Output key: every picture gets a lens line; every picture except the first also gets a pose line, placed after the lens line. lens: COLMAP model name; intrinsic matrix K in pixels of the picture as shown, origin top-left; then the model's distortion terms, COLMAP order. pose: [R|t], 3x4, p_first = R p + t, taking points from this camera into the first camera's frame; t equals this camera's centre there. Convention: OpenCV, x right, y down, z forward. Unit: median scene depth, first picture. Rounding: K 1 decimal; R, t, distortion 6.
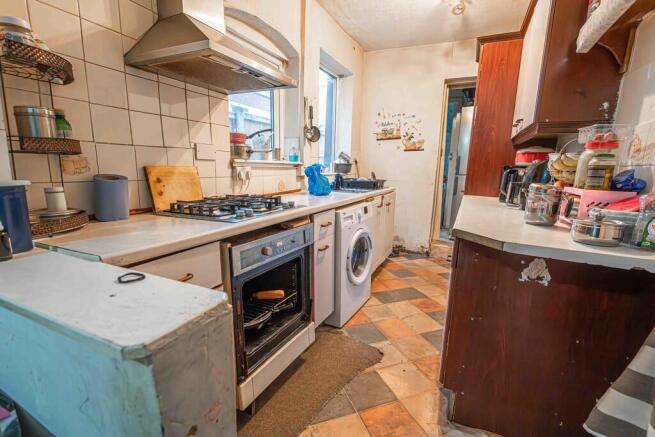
lens RADIAL K [[298.6, 0, 327.5], [0, 298.6, 218.5], [0, 0, 1]] dist [-0.003913, -0.000015]
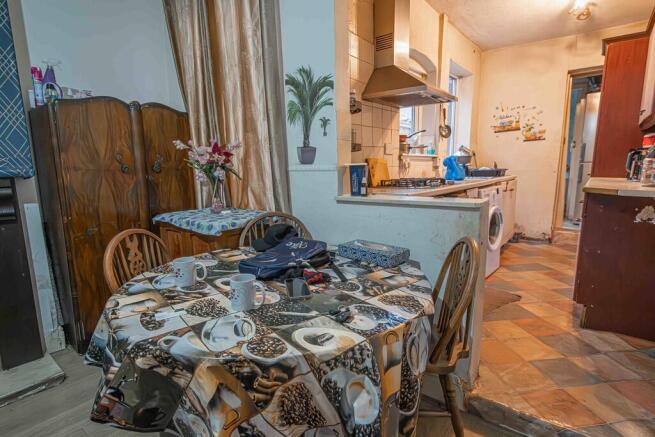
lens RADIAL K [[338.2, 0, 327.5], [0, 338.2, 218.5], [0, 0, 1]] dist [0.003453, -0.000756]
pose [[0.973485, -0.002997, -0.228732, -0.165716], [-0.001411, 0.999817, -0.019104, 0.078952], [0.228747, 0.018920, 0.973302, -0.357746]]
